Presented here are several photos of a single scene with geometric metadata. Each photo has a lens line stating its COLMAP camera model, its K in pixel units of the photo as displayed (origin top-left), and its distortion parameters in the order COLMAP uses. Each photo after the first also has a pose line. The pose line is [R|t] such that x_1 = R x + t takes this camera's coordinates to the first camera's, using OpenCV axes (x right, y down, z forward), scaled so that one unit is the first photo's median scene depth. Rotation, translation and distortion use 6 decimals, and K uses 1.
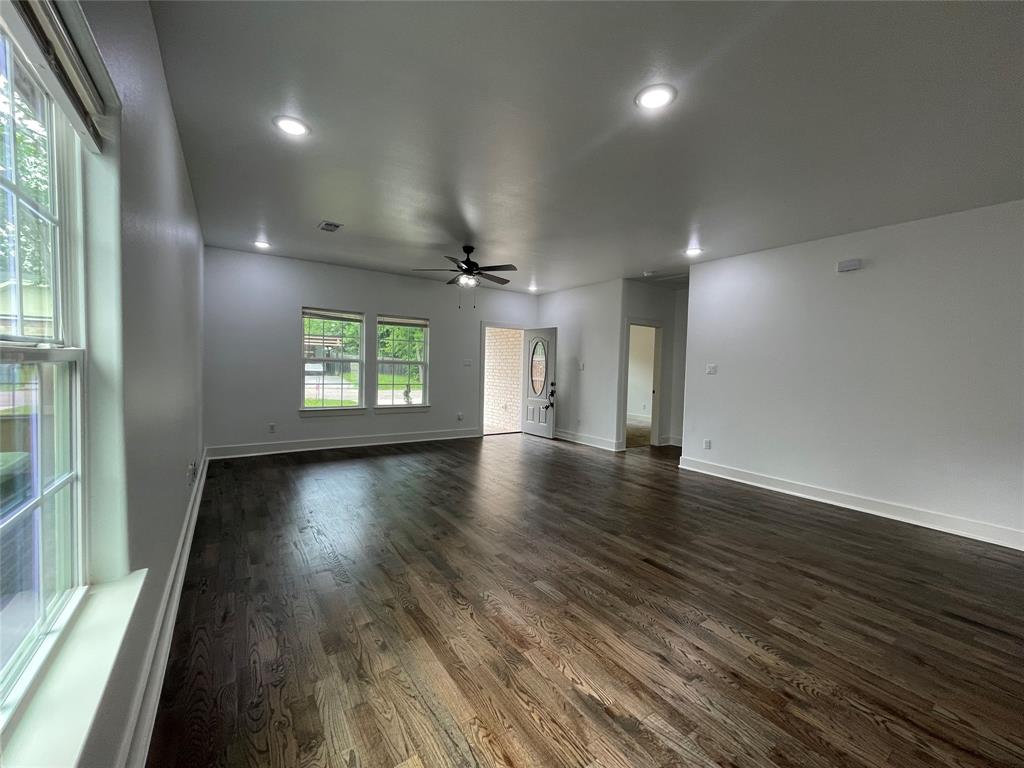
lens RADIAL K [[413.8, 0, 507.8], [0, 413.8, 380.4], [0, 0, 1]] dist [-0.001570, -0.000110]
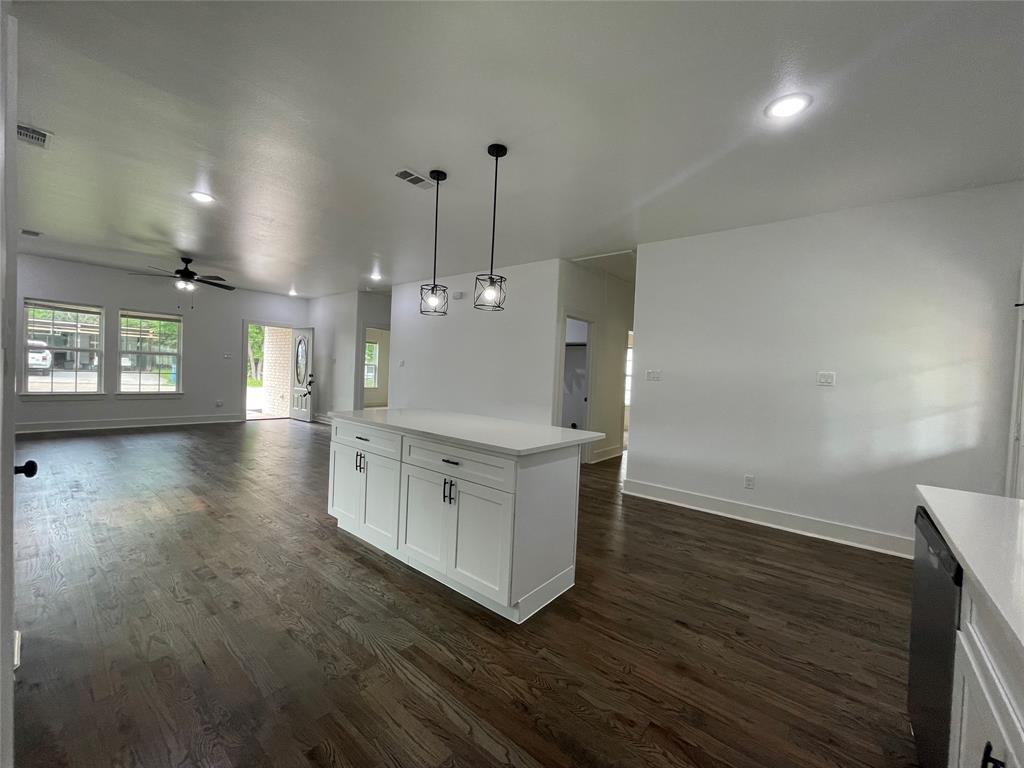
lens RADIAL K [[413.8, 0, 510.2], [0, 413.8, 380.3], [0, 0, 1]] dist [-0.001570, -0.000110]
pose [[0.958314, 0.008663, 0.285587, 0.365216], [-0.007693, 0.999960, -0.004520, 0.027378], [-0.285614, 0.002135, 0.958342, -0.340300]]
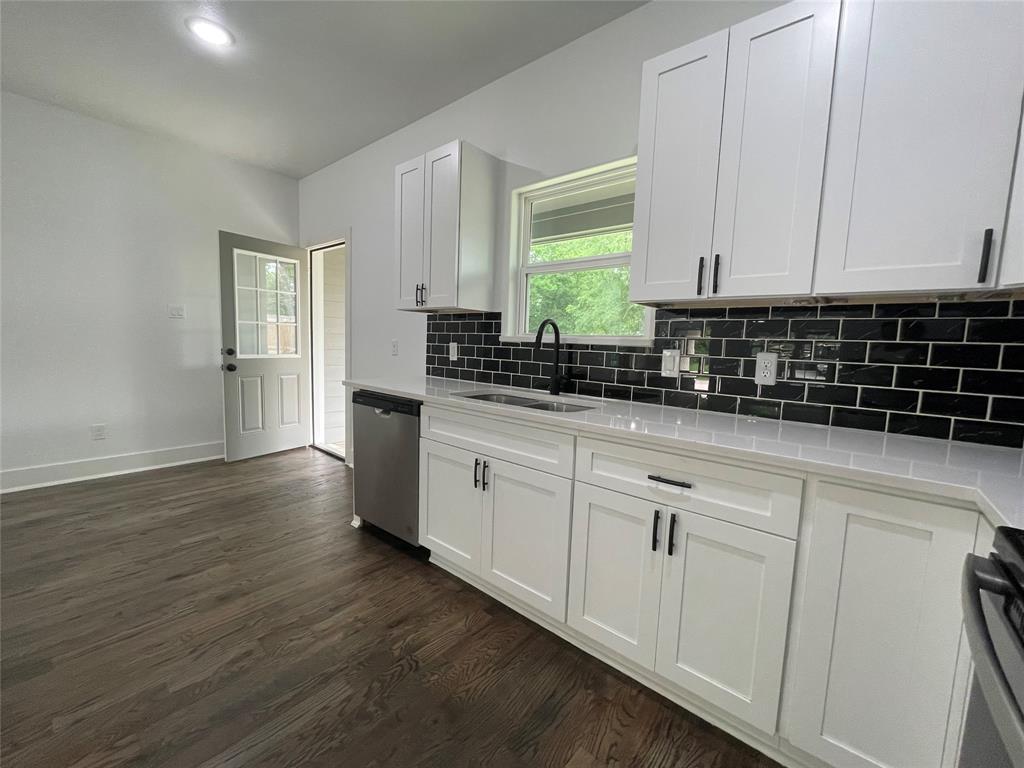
lens RADIAL K [[413.8, 0, 509.3], [0, 413.8, 383.2], [0, 0, 1]] dist [-0.001570, -0.000110]
pose [[-0.268908, -0.133058, 0.953931, 0.256057], [-0.010964, 0.990770, 0.135106, 0.035309], [-0.963103, 0.025872, -0.267885, -0.218030]]
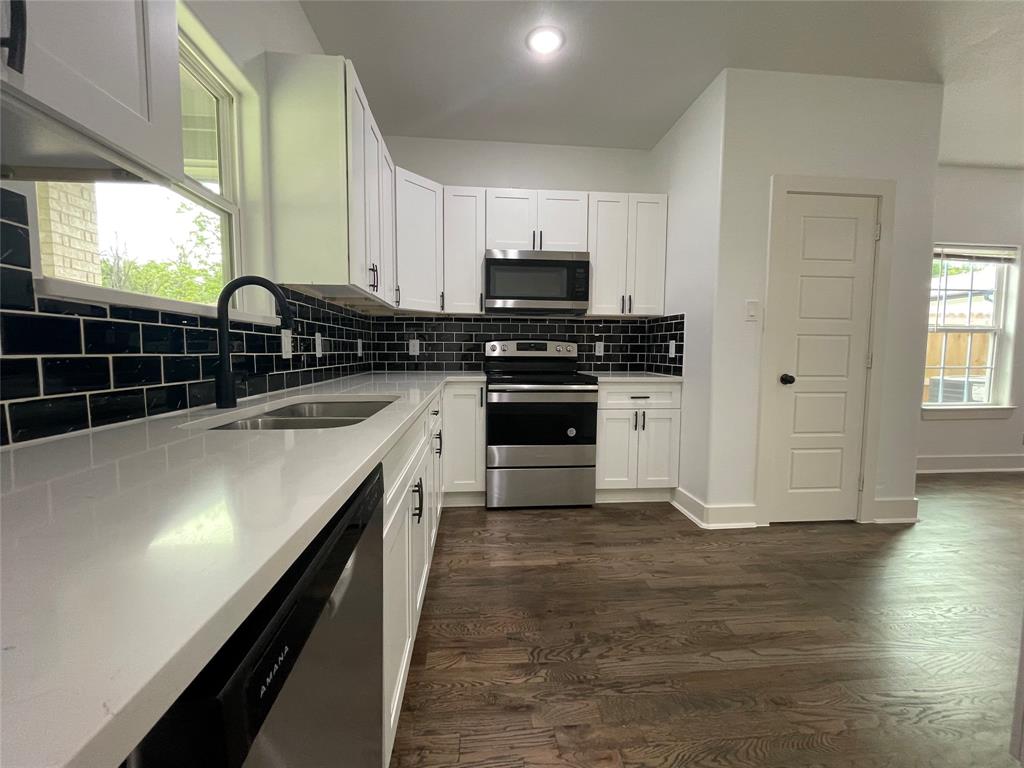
lens RADIAL K [[413.8, 0, 509.7], [0, 413.8, 381.5], [0, 0, 1]] dist [-0.001570, -0.000110]
pose [[-0.482789, 0.031493, -0.875170, 0.675539], [-0.050217, 0.996713, 0.063569, 0.059402], [0.874296, 0.074639, -0.479621, -0.137799]]
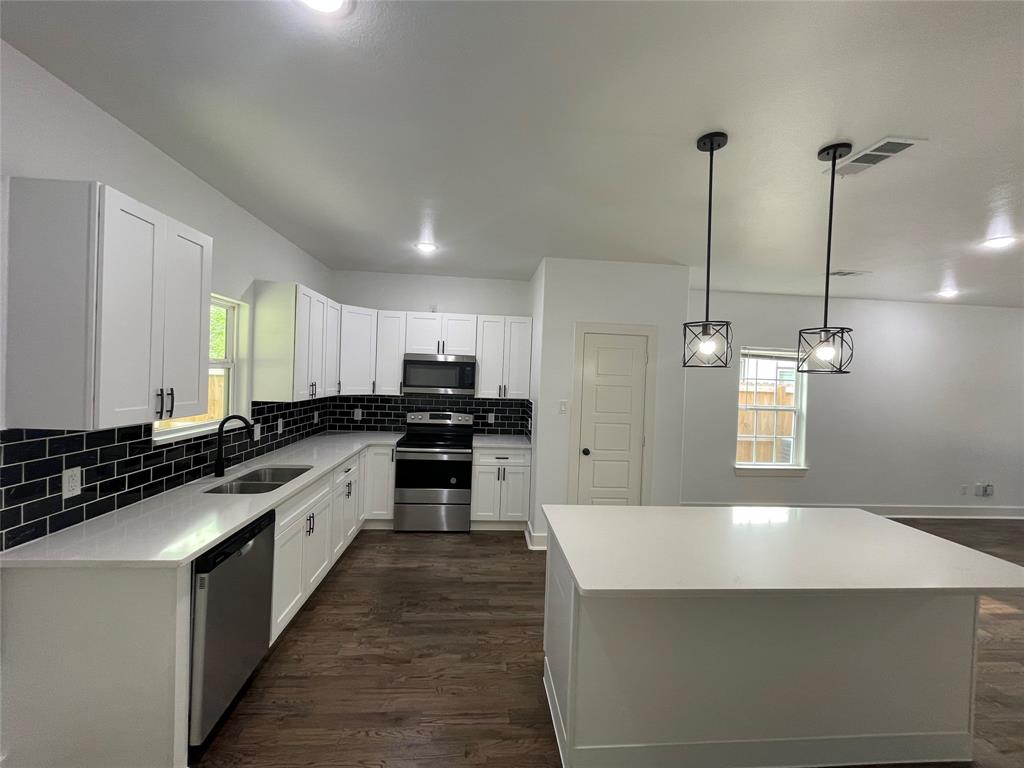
lens RADIAL K [[413.8, 0, 509.6], [0, 413.8, 380.9], [0, 0, 1]] dist [-0.001570, -0.000110]
pose [[-0.491645, -0.034296, -0.870120, 0.787709], [-0.080002, 0.996777, 0.005916, -0.028583], [0.867113, 0.072520, -0.492804, 0.096506]]
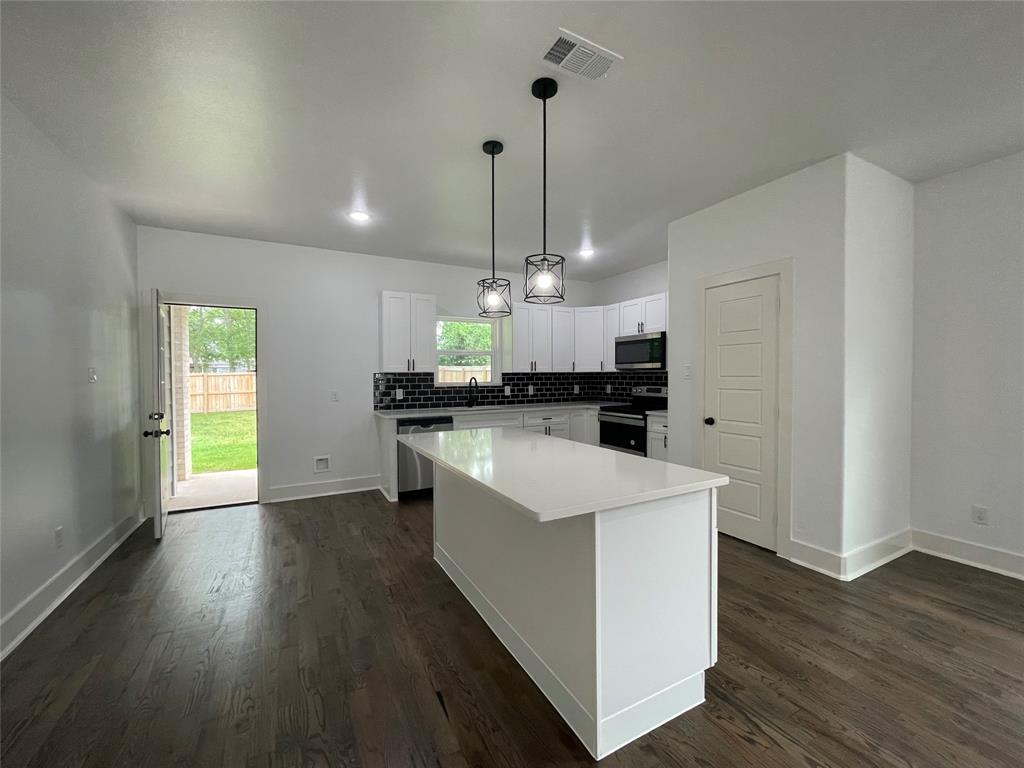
lens RADIAL K [[413.8, 0, 511.5], [0, 413.8, 381.0], [0, 0, 1]] dist [-0.001570, -0.000110]
pose [[-0.994724, -0.024252, 0.099676, 0.408711], [-0.019270, 0.998531, 0.050645, -0.005506], [-0.100758, 0.048457, -0.993730, 0.462784]]
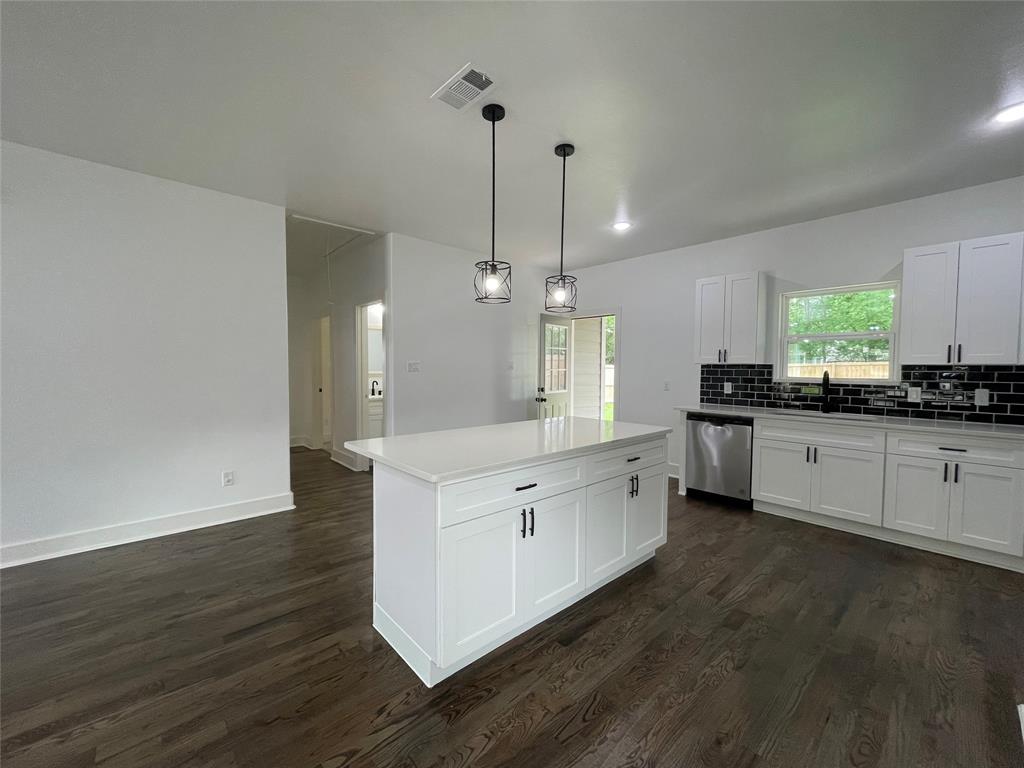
lens RADIAL K [[413.8, 0, 510.5], [0, 413.8, 383.5], [0, 0, 1]] dist [-0.001570, -0.000110]
pose [[-0.146468, -0.070773, 0.986680, 0.057259], [0.021854, 0.996962, 0.074755, -0.005737], [-0.988974, 0.032512, -0.144477, 0.184293]]
